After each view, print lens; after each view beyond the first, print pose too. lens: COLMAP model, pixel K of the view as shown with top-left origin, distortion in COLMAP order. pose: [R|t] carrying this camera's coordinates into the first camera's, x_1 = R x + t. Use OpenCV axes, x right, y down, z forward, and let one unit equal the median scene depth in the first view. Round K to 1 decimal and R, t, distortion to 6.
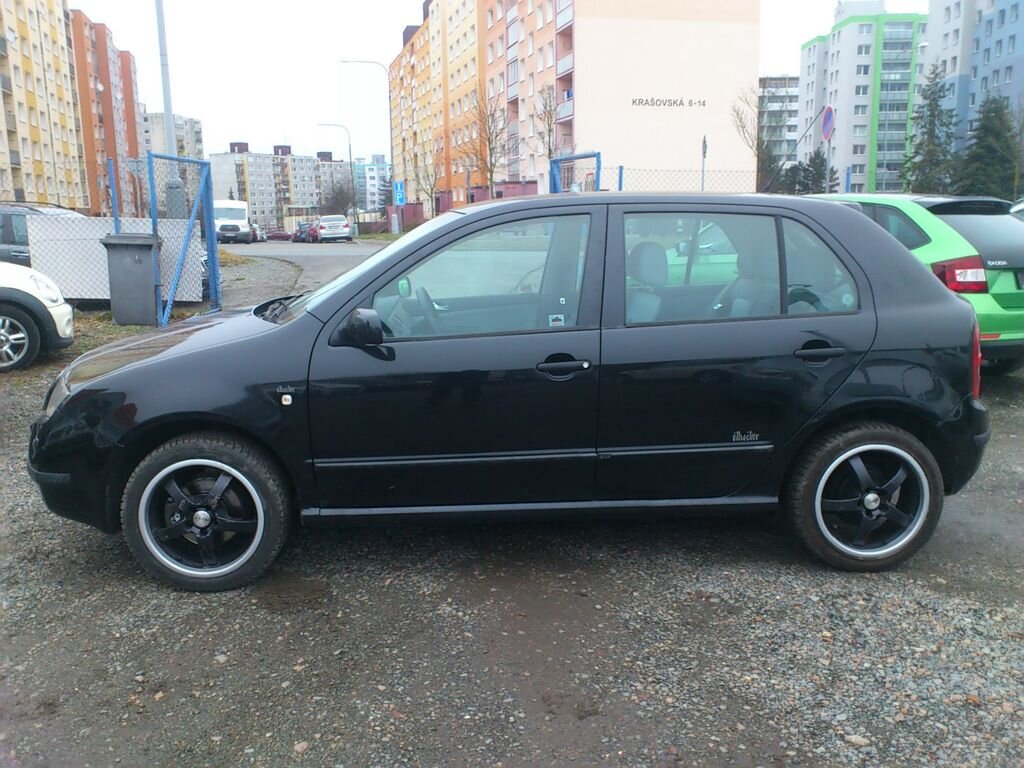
lens RADIAL K [[887.4, 0, 518.8], [0, 887.4, 382.2], [0, 0, 1]] dist [0.006316, -0.014505]
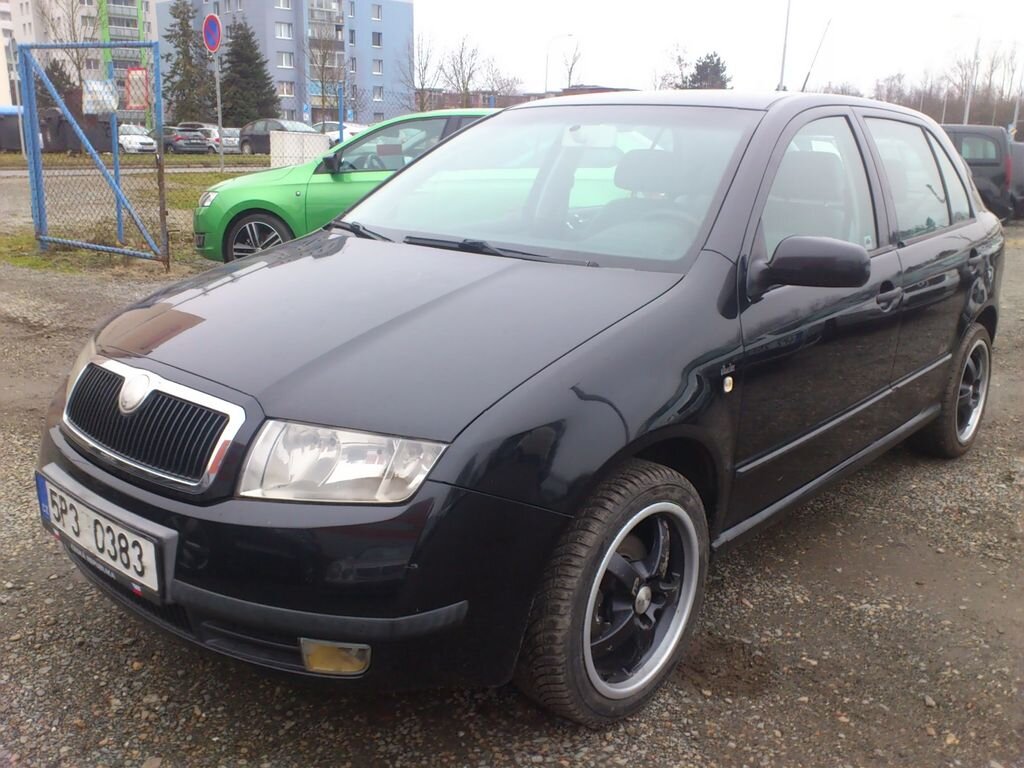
lens RADIAL K [[887.4, 0, 513.8], [0, 887.4, 385.0], [0, 0, 1]] dist [0.006316, -0.014505]
pose [[0.718868, -0.161776, 0.676061, -0.818162], [0.101883, 0.986561, 0.127742, -0.080034], [-0.687640, -0.022950, 0.725689, 0.628062]]
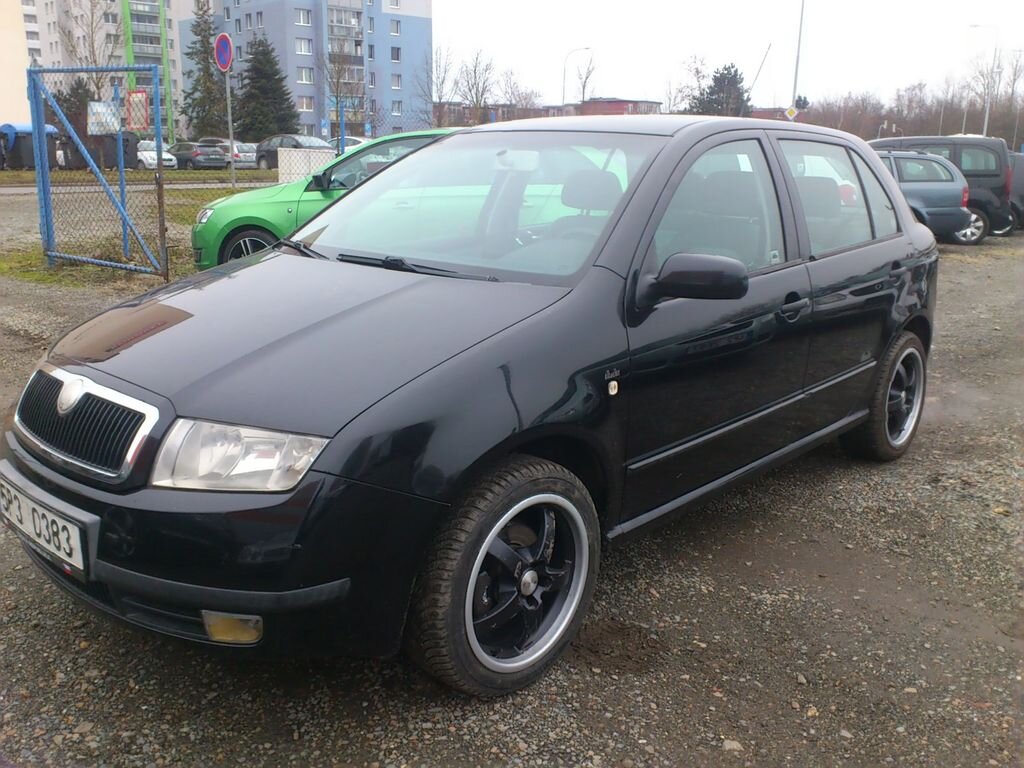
lens RADIAL K [[887.4, 0, 512.4], [0, 887.4, 382.3], [0, 0, 1]] dist [0.006316, -0.014505]
pose [[0.732991, -0.152321, 0.662965, -0.797842], [0.106288, 0.988282, 0.109550, -0.072667], [-0.671883, -0.009834, 0.740592, 0.516597]]
